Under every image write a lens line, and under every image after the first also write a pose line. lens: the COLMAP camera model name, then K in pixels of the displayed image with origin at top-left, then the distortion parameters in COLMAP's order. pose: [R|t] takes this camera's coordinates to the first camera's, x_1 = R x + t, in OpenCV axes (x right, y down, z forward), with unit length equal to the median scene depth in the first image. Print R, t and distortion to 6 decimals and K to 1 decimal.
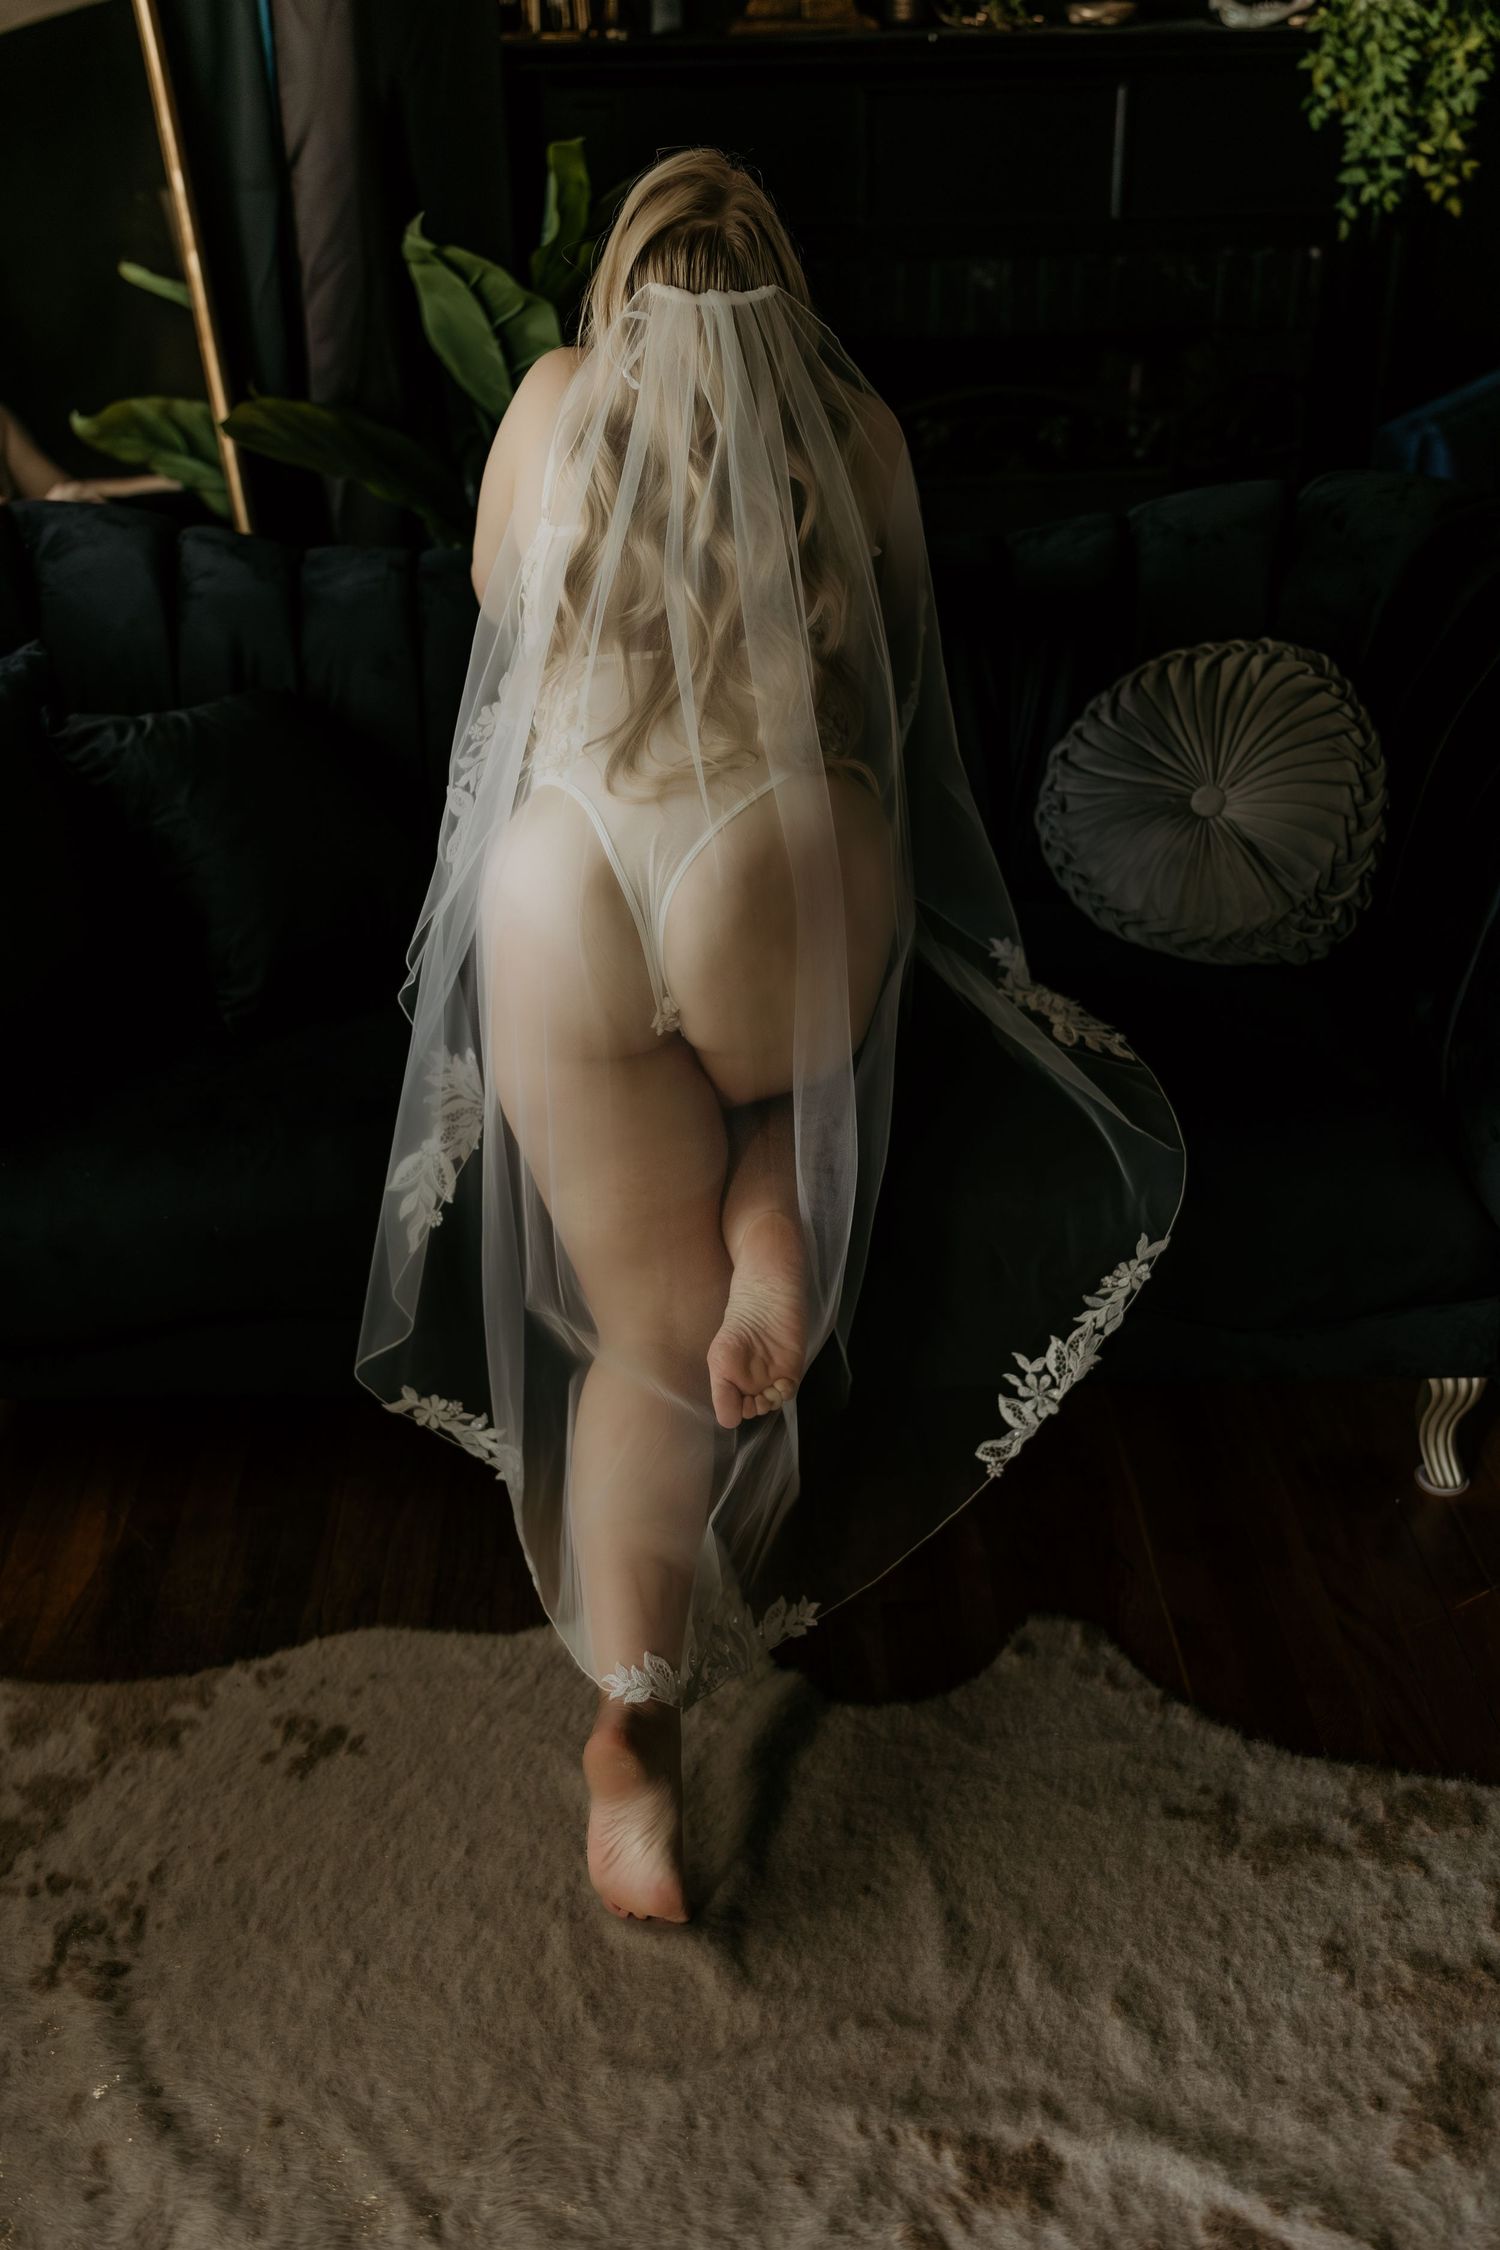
lens RADIAL K [[2143.1, 0, 750.0], [0, 2143.1, 1125.0], [0, 0, 1]] dist [0.043118, -0.015143]
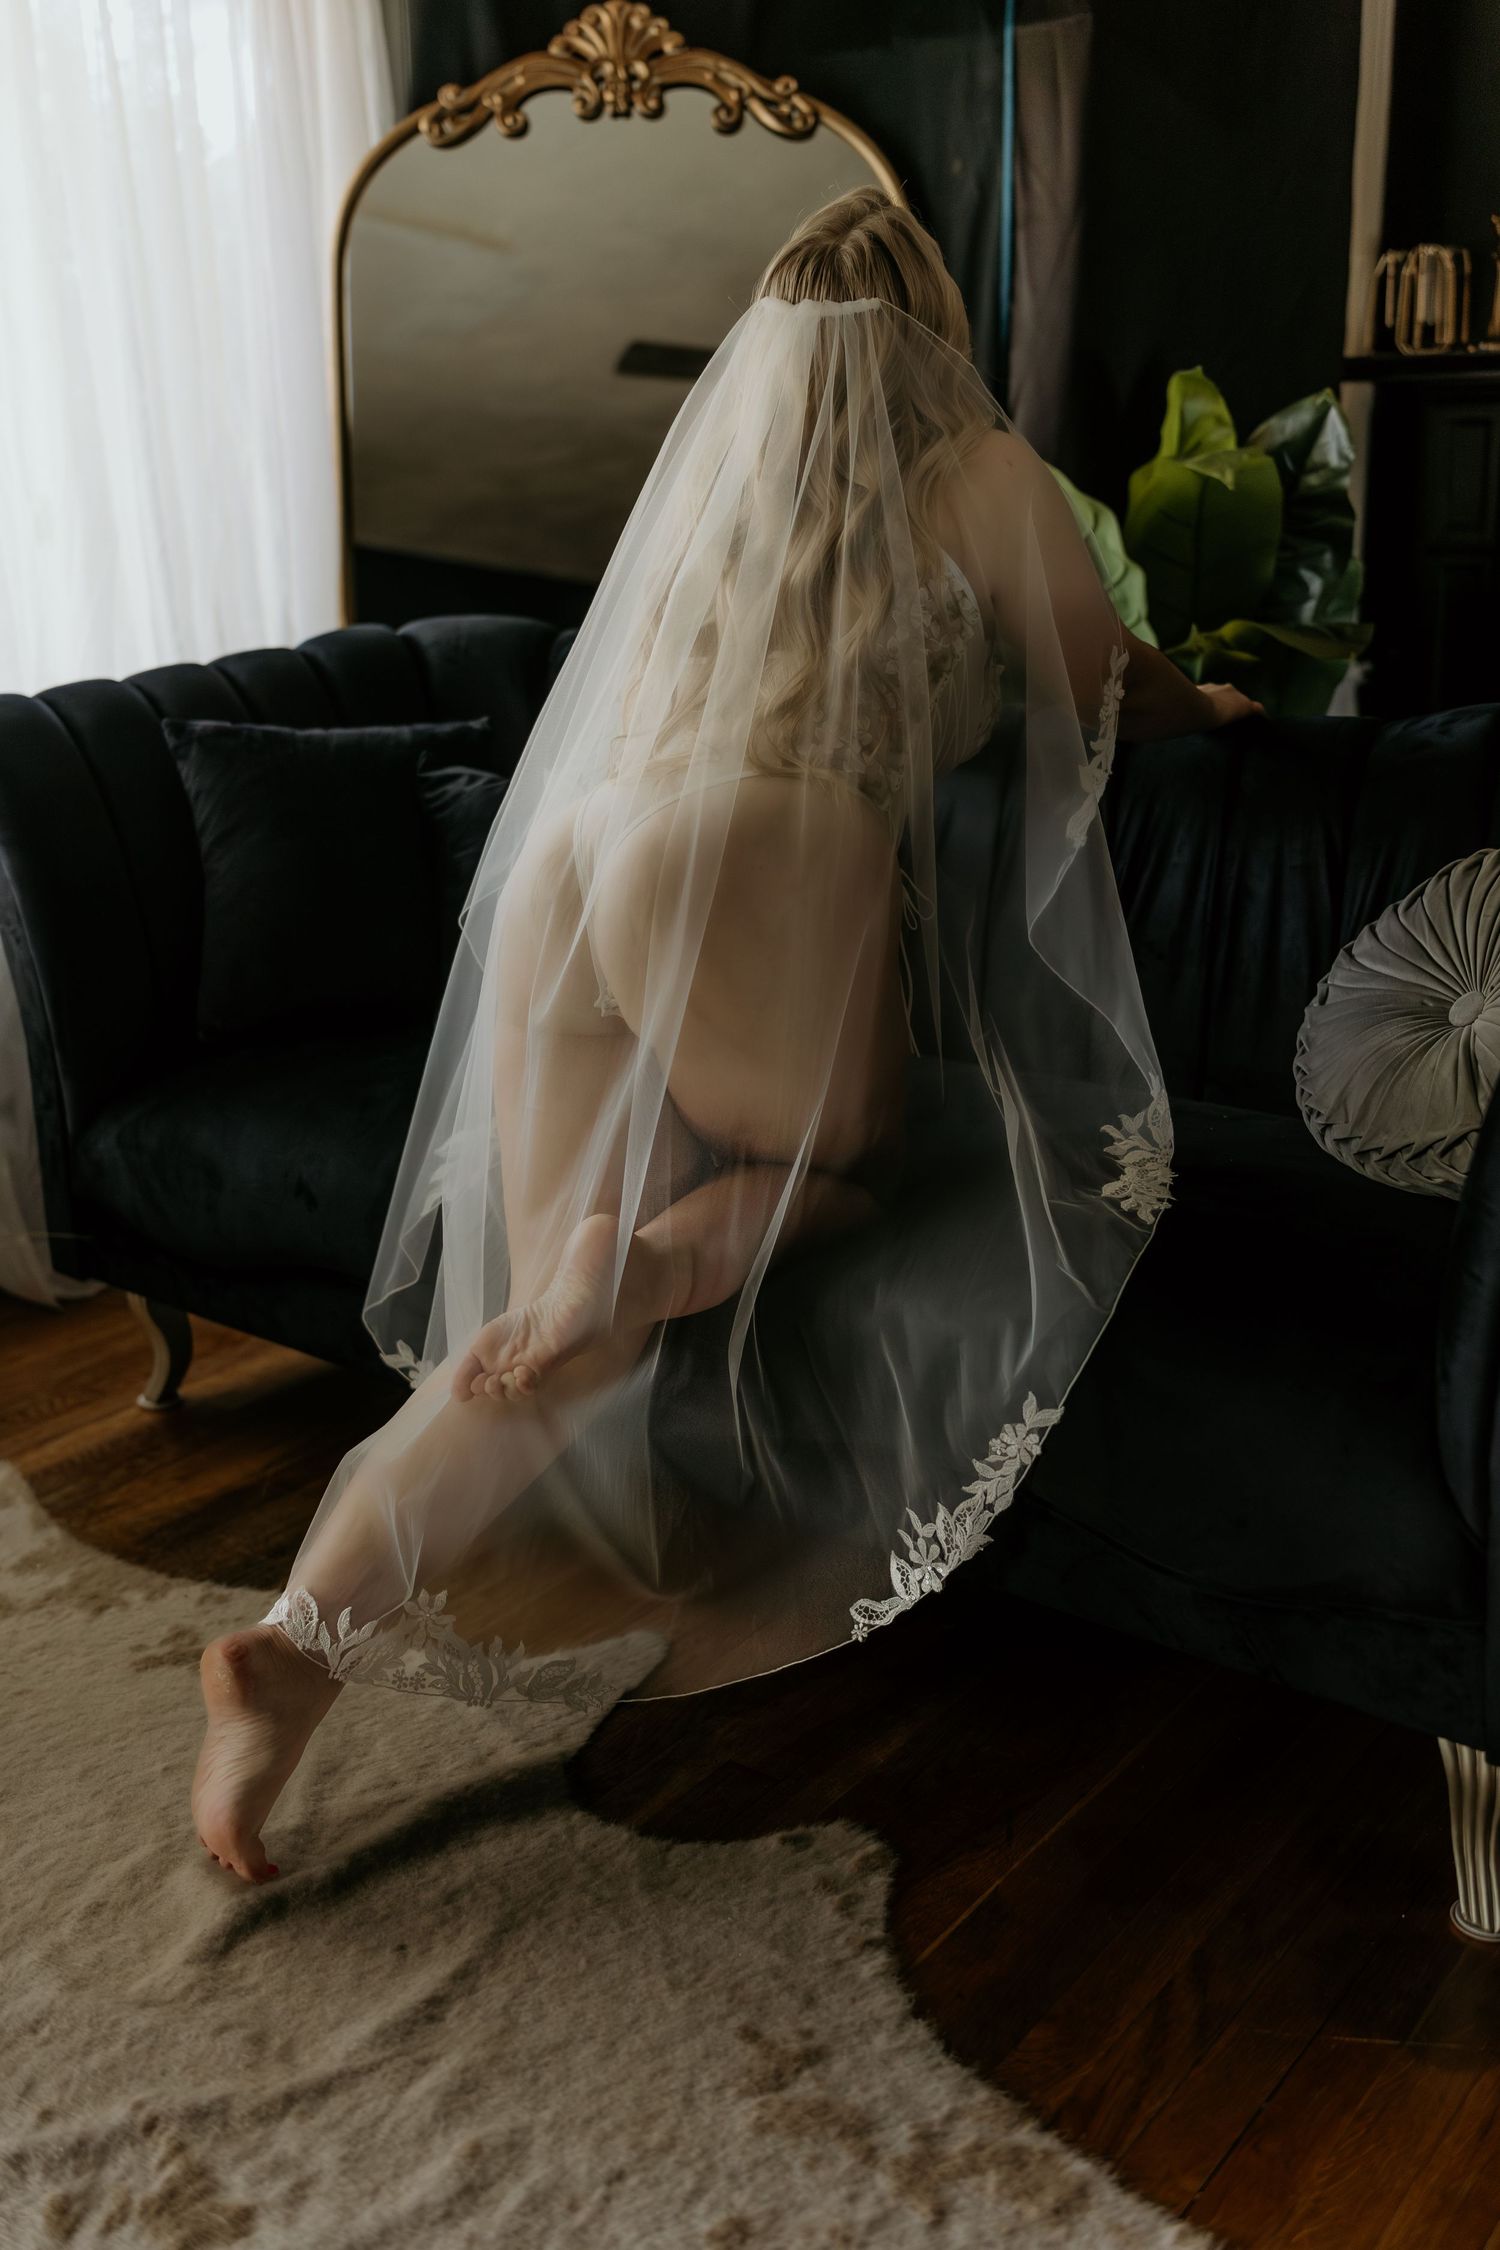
lens RADIAL K [[2143.1, 0, 750.0], [0, 2143.1, 1125.0], [0, 0, 1]] dist [0.043118, -0.015143]
pose [[0.801793, 0.188105, -0.567226, 0.550916], [-0.299745, 0.947725, -0.109412, 0.075723], [0.516993, 0.257748, 0.816262, 0.224984]]
